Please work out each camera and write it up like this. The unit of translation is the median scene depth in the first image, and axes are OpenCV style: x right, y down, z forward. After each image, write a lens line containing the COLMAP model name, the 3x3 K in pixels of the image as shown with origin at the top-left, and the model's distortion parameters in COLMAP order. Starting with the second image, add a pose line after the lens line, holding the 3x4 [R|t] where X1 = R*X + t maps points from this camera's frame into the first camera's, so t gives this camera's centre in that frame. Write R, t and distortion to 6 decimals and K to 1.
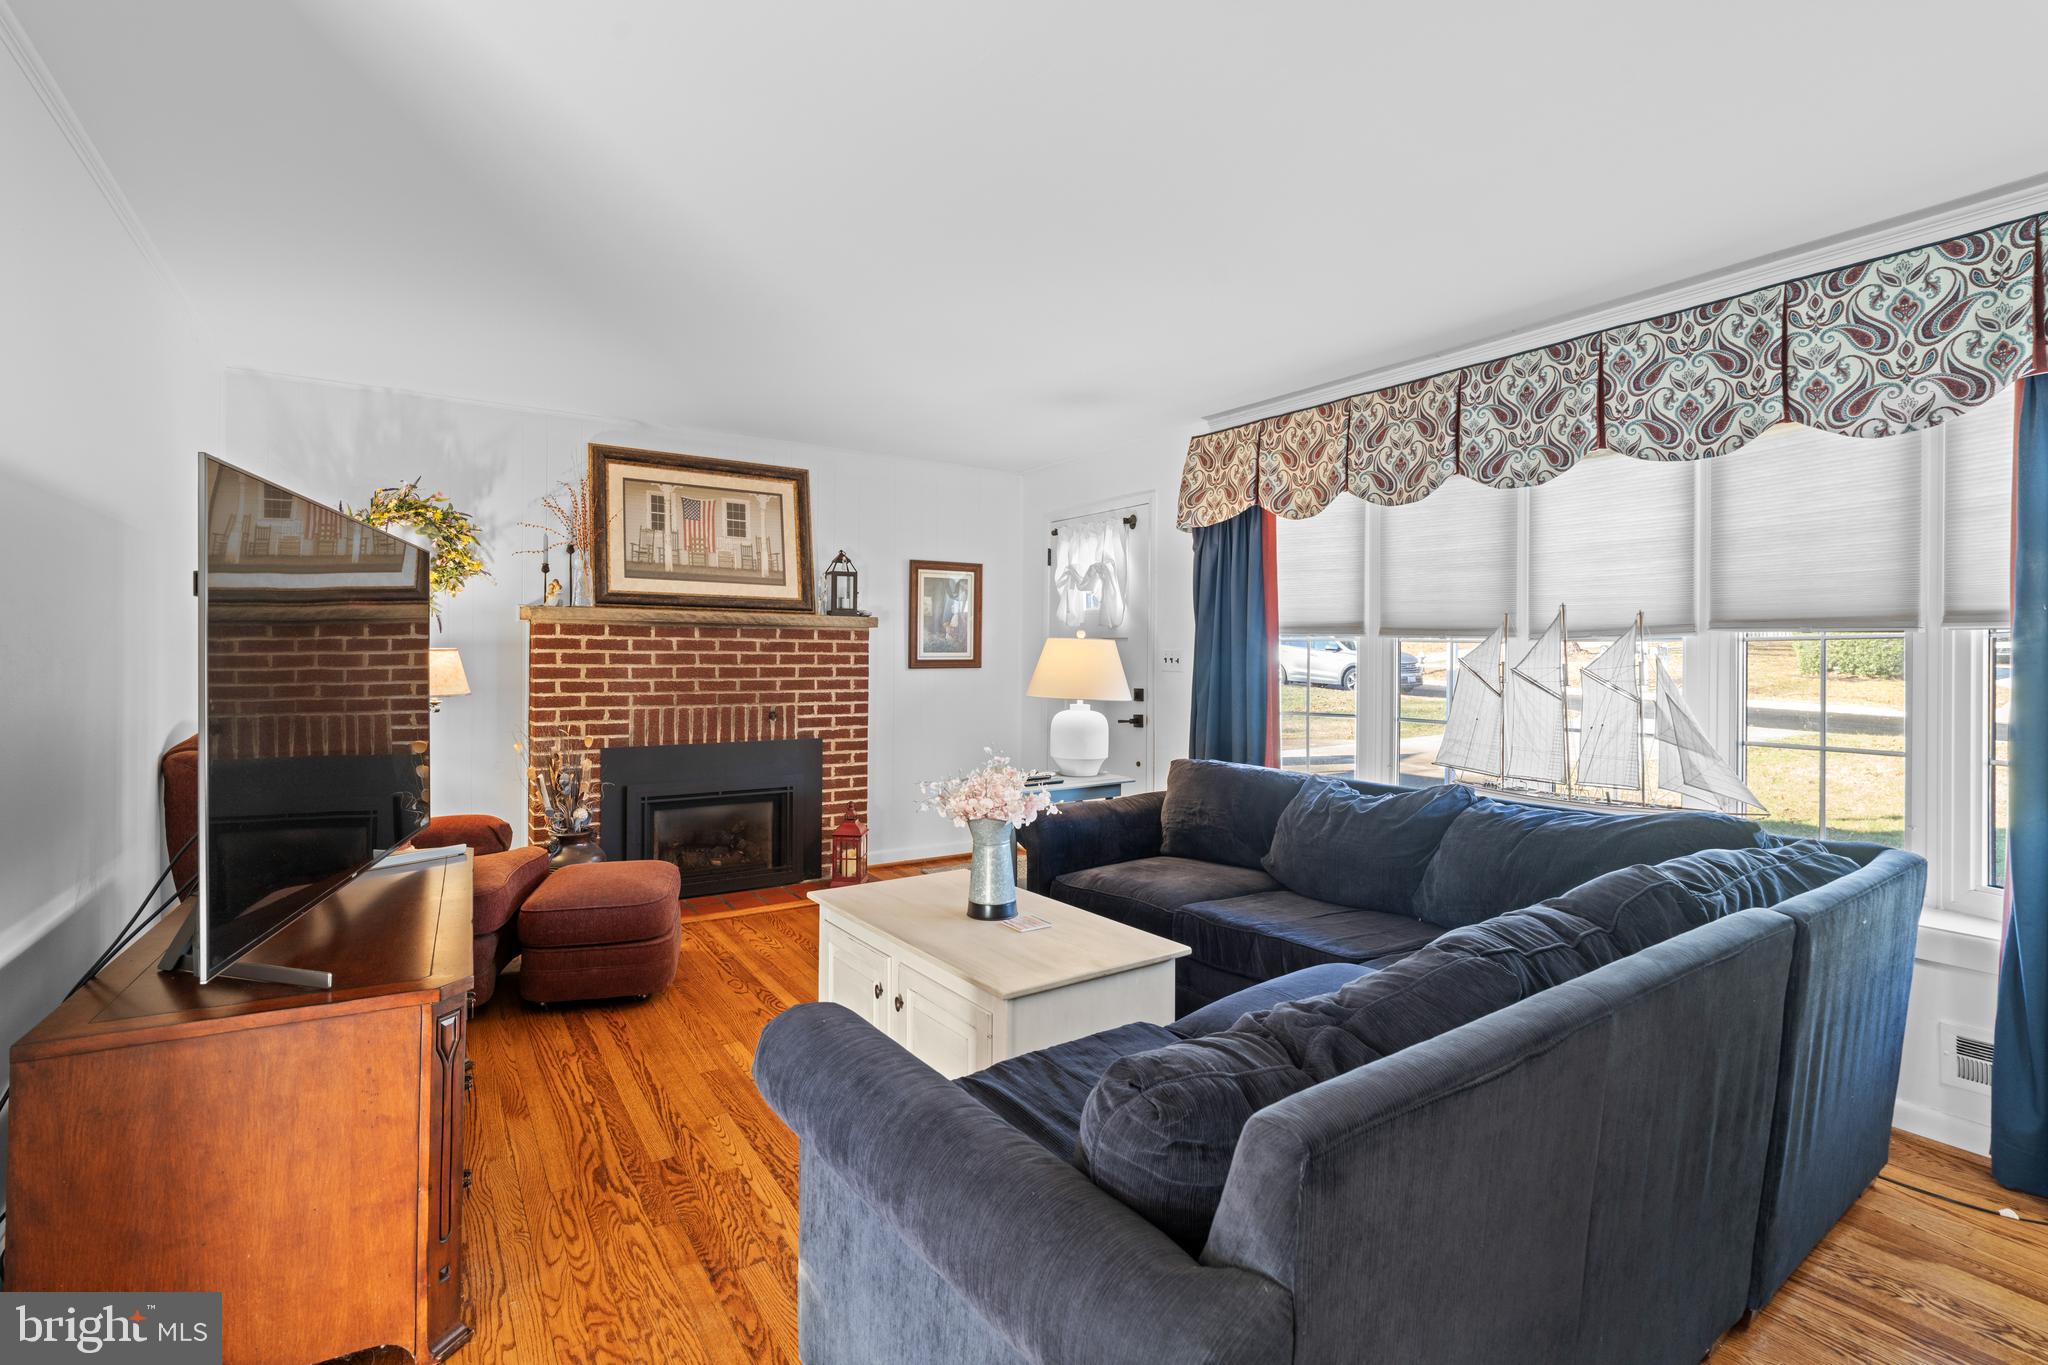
lens RADIAL K [[930.2, 0, 1011.4], [0, 930.2, 651.2], [0, 0, 1]] dist [0.001249, -0.002011]
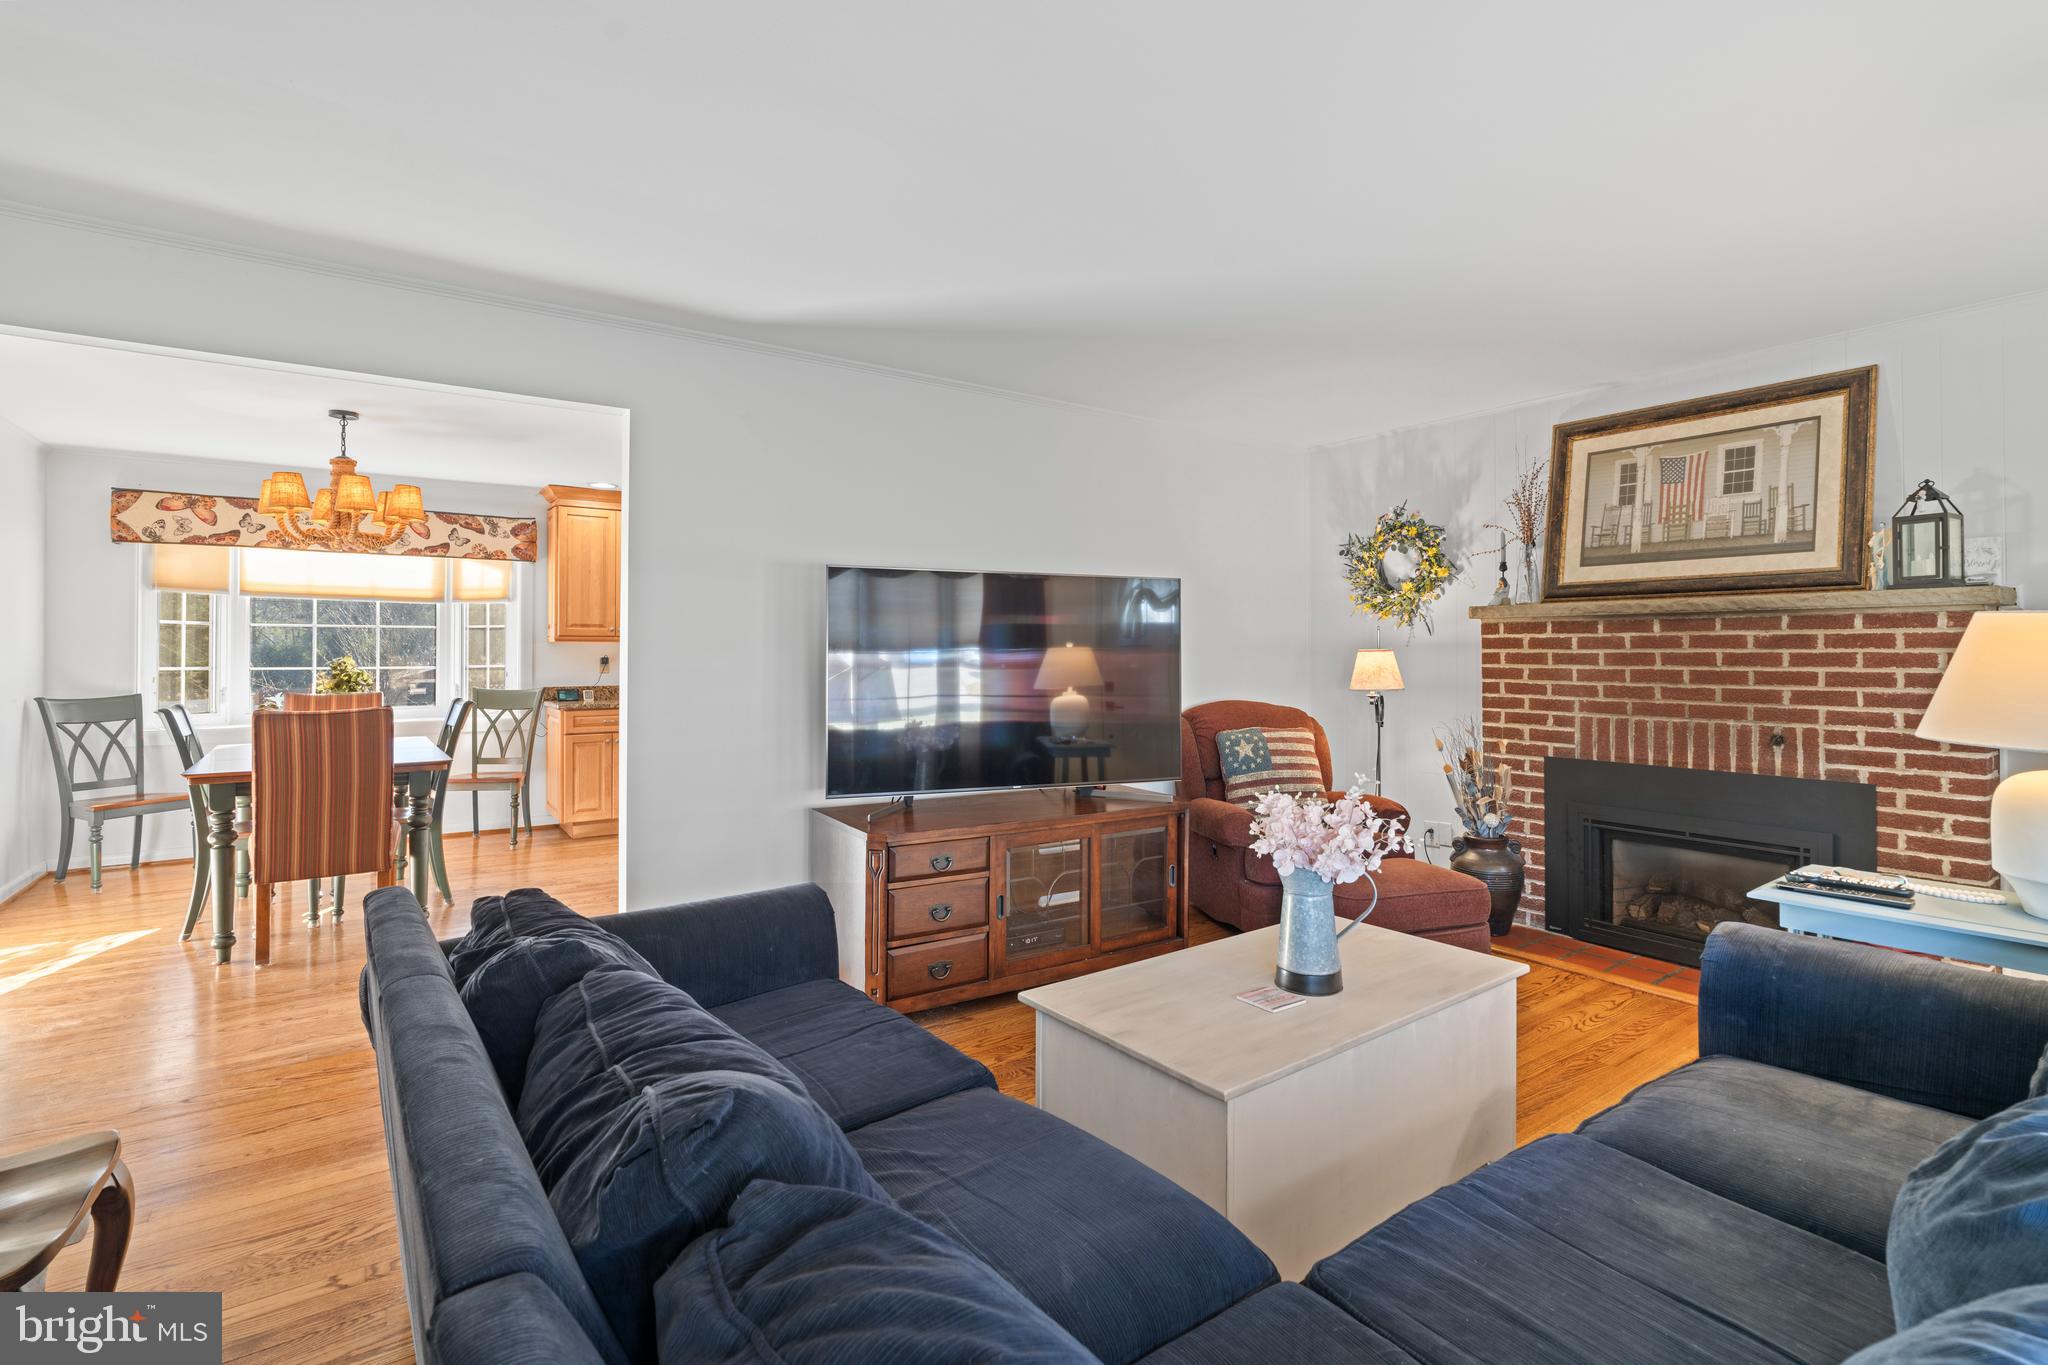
lens RADIAL K [[930.2, 0, 1021.4], [0, 930.2, 641.1], [0, 0, 1]] dist [0.001249, -0.002011]
pose [[0.051797, -0.022010, -0.998415, 0.448096], [0.001996, 0.999757, -0.021936, 0.009837], [0.998656, -0.000857, 0.051829, 0.436214]]
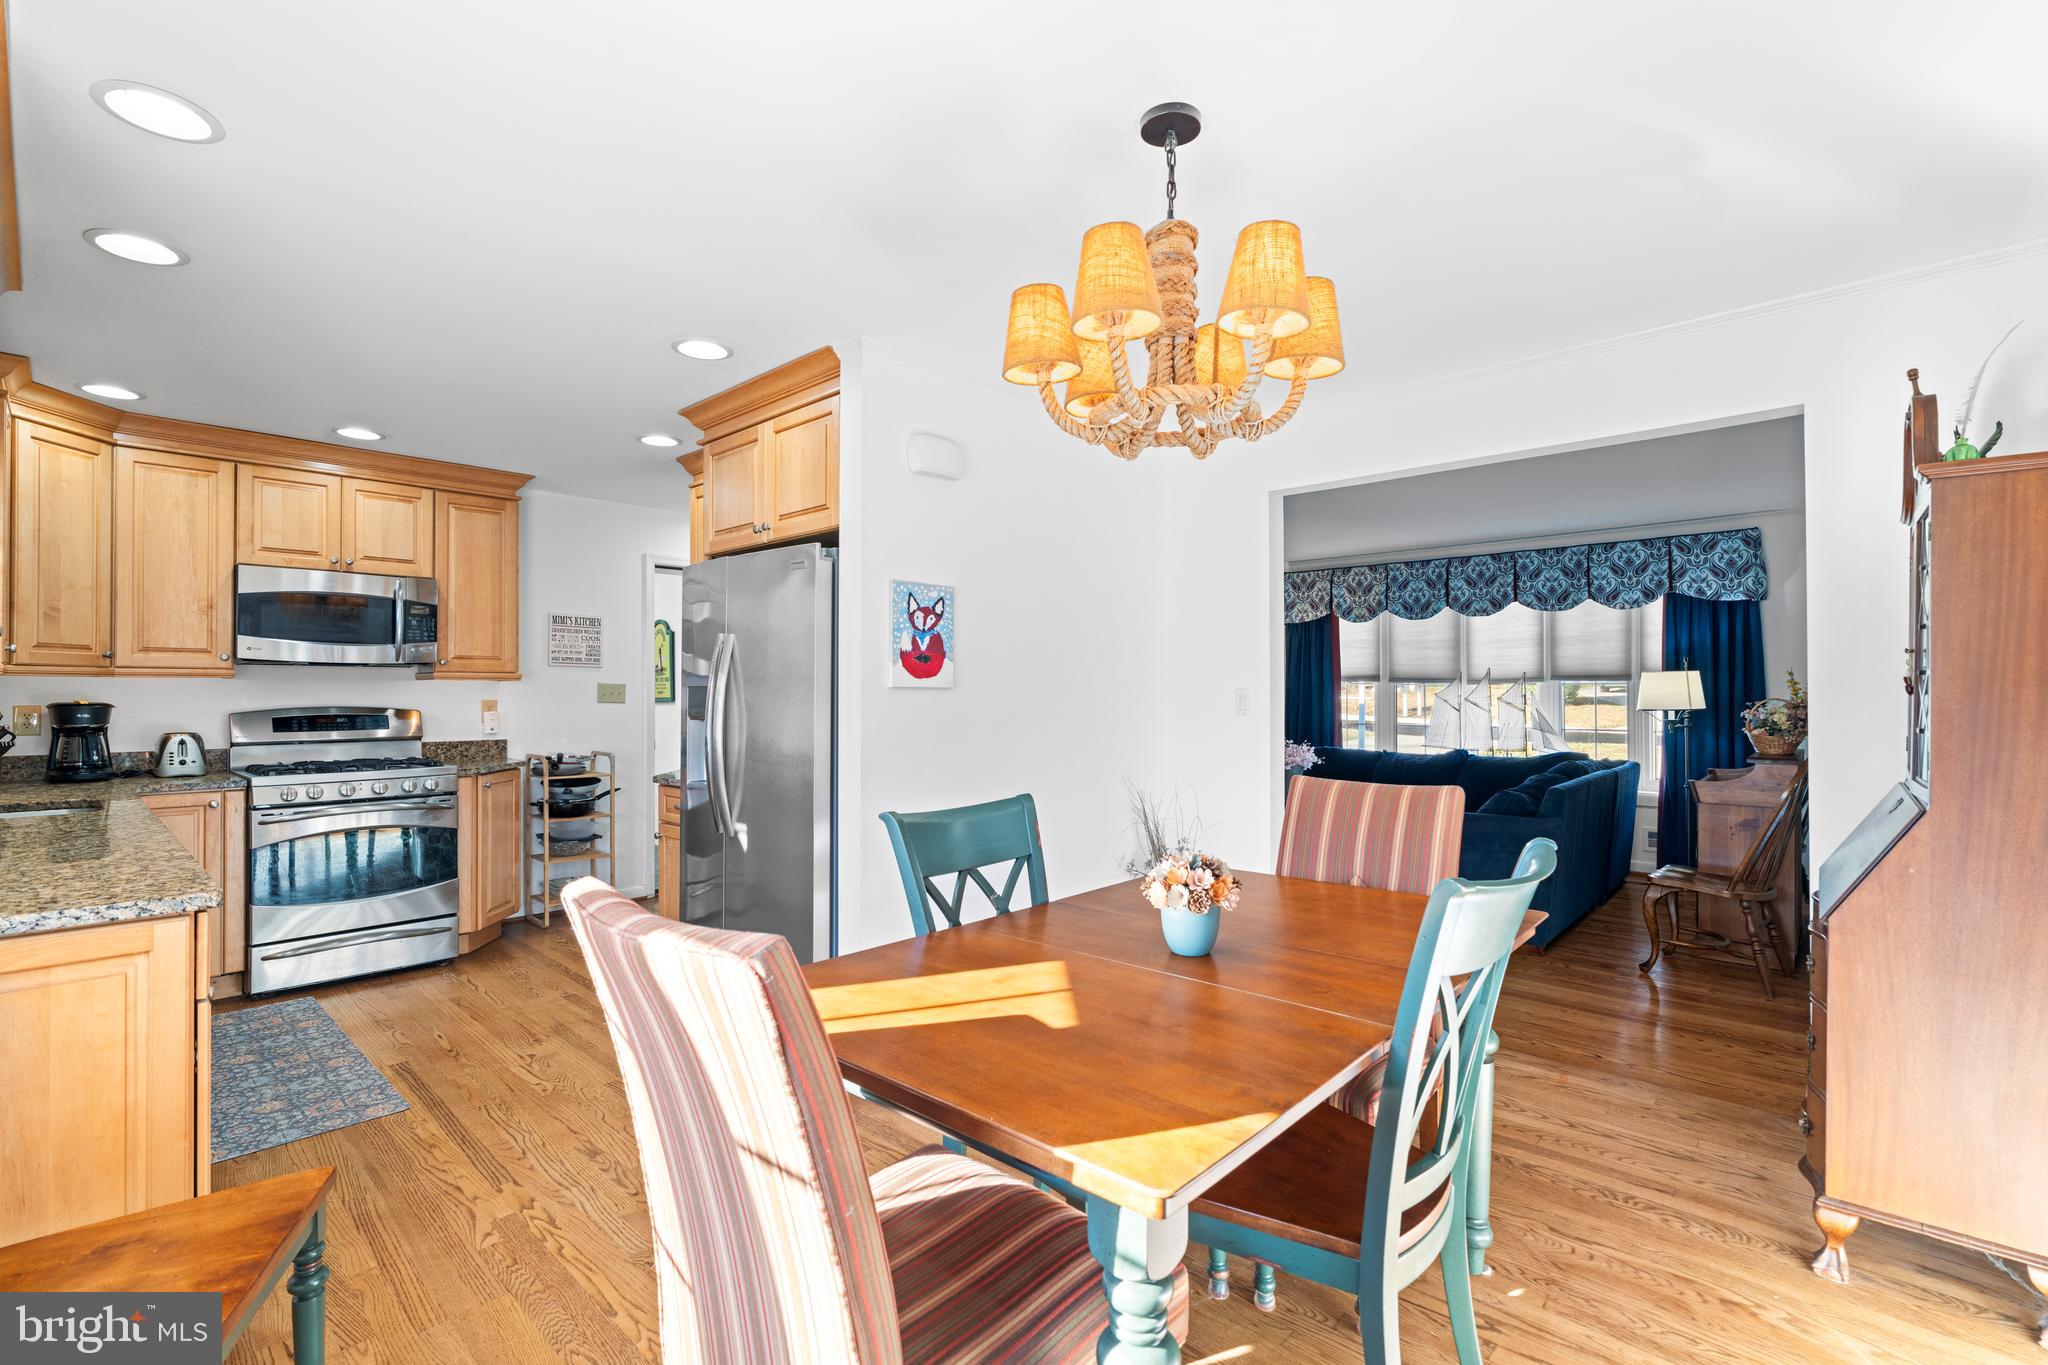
lens RADIAL K [[930.2, 0, 1024.2], [0, 930.2, 686.0], [0, 0, 1]] dist [0.001249, -0.002011]
pose [[0.968411, -0.007603, 0.249242, -0.727196], [0.009226, 0.999943, -0.005343, -0.005059], [-0.249187, 0.007473, 0.968426, -0.604569]]
